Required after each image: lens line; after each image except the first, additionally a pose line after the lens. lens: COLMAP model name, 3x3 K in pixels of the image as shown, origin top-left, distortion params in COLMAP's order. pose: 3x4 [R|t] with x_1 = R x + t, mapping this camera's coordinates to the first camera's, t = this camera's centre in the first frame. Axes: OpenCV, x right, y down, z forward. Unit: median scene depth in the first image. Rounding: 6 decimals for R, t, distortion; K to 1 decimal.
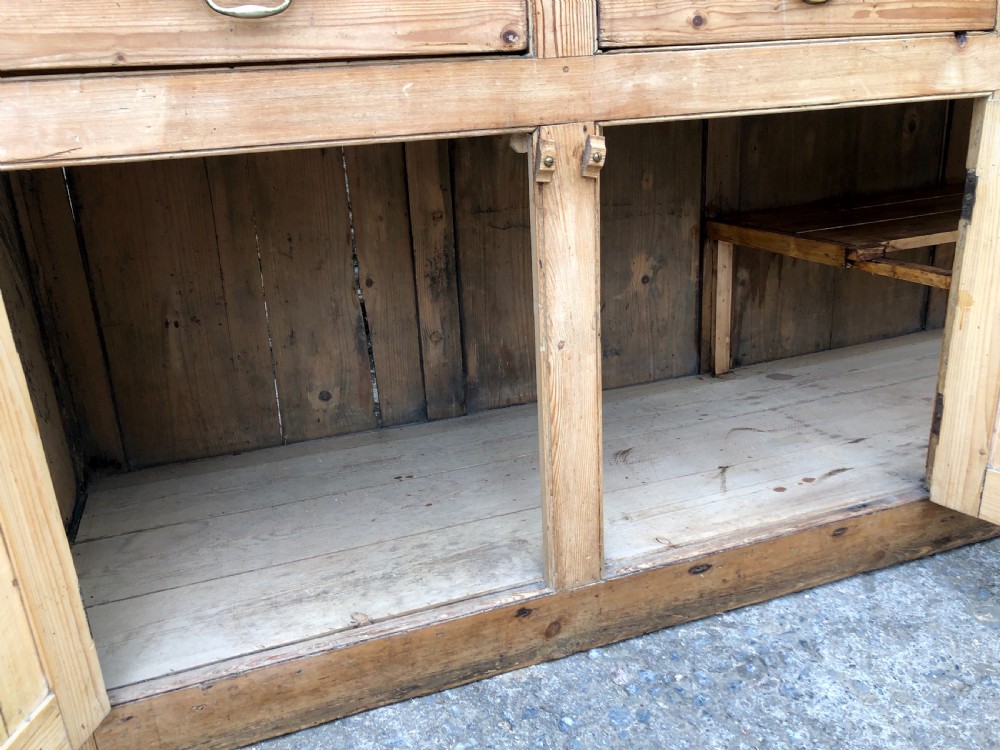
lens RADIAL K [[812.5, 0, 494.4], [0, 812.5, 357.9], [0, 0, 1]] dist [0.010079, -0.002461]
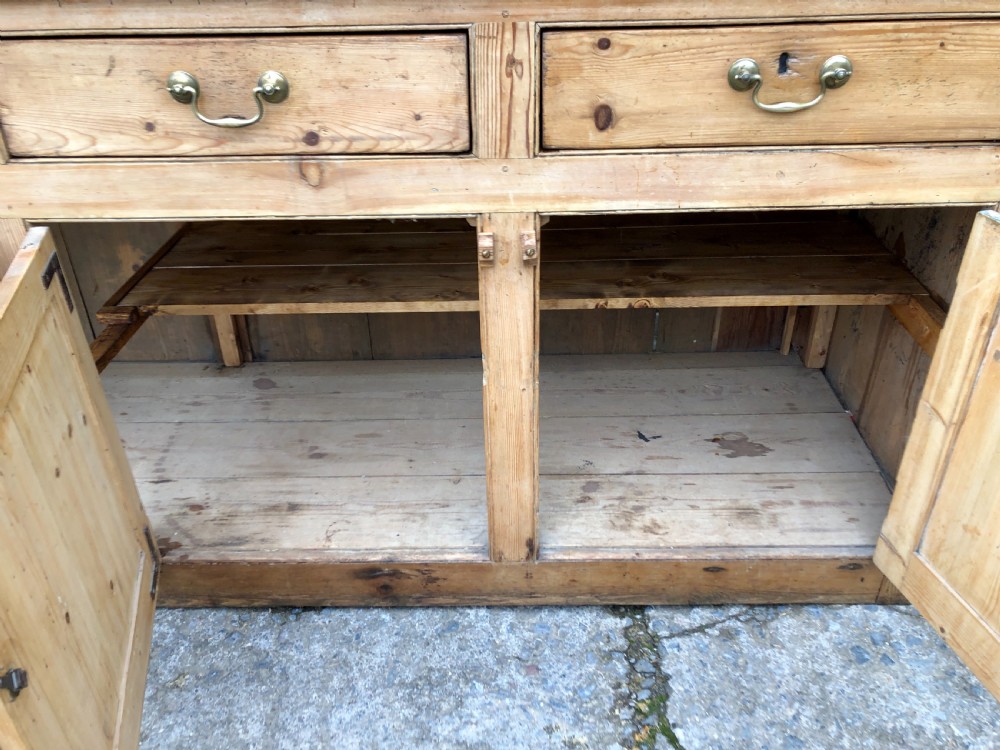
lens RADIAL K [[812.5, 0, 494.4], [0, 812.5, 357.9], [0, 0, 1]] dist [0.010079, -0.002461]
pose [[0.940999, 0.205195, -0.269103, 1.442014], [-0.139624, 0.959772, 0.243603, -0.477667], [0.308263, -0.191657, 0.931795, 0.255026]]
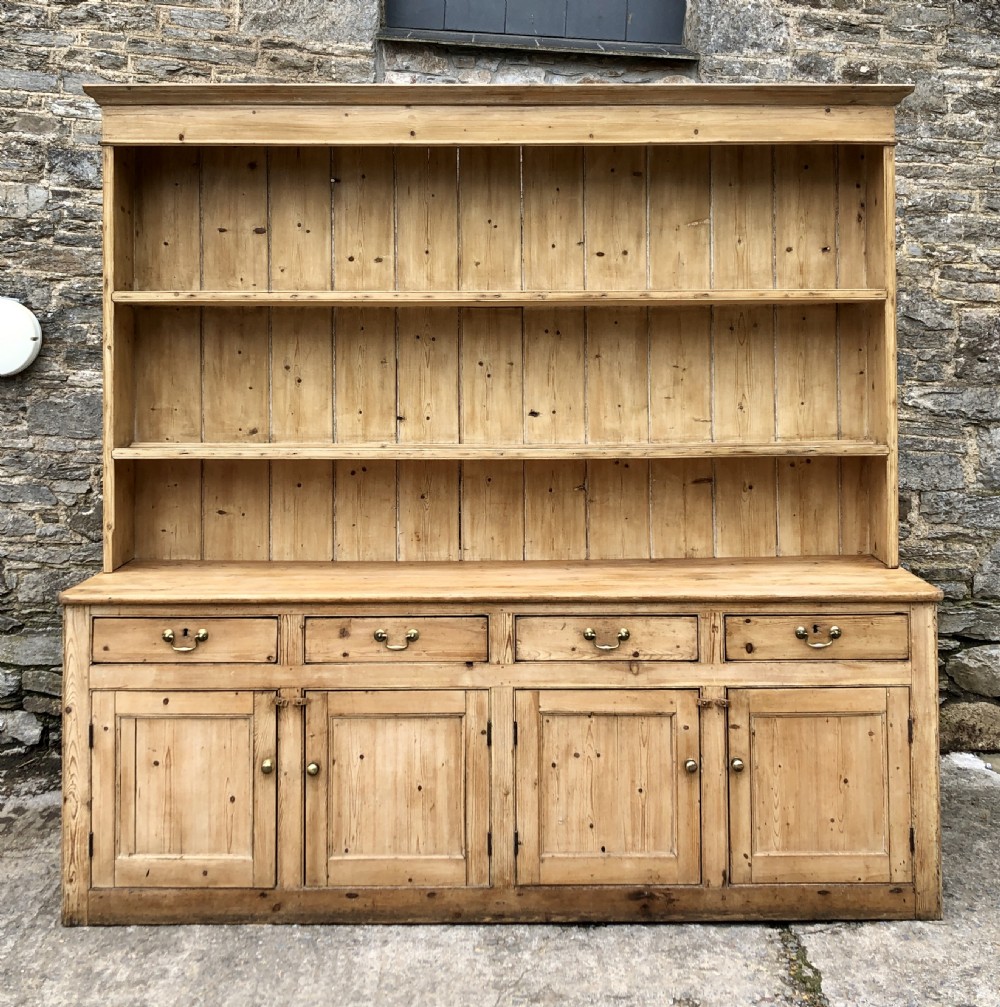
lens RADIAL K [[1272.1, 0, 512.4], [0, 1272.1, 320.5], [0, 0, 1]] dist [0.032671, -0.039313]
pose [[0.947993, 0.045461, -0.315029, 1.714139], [-0.148853, 0.938167, -0.312546, -0.177275], [0.281341, 0.343184, 0.896143, -2.512238]]
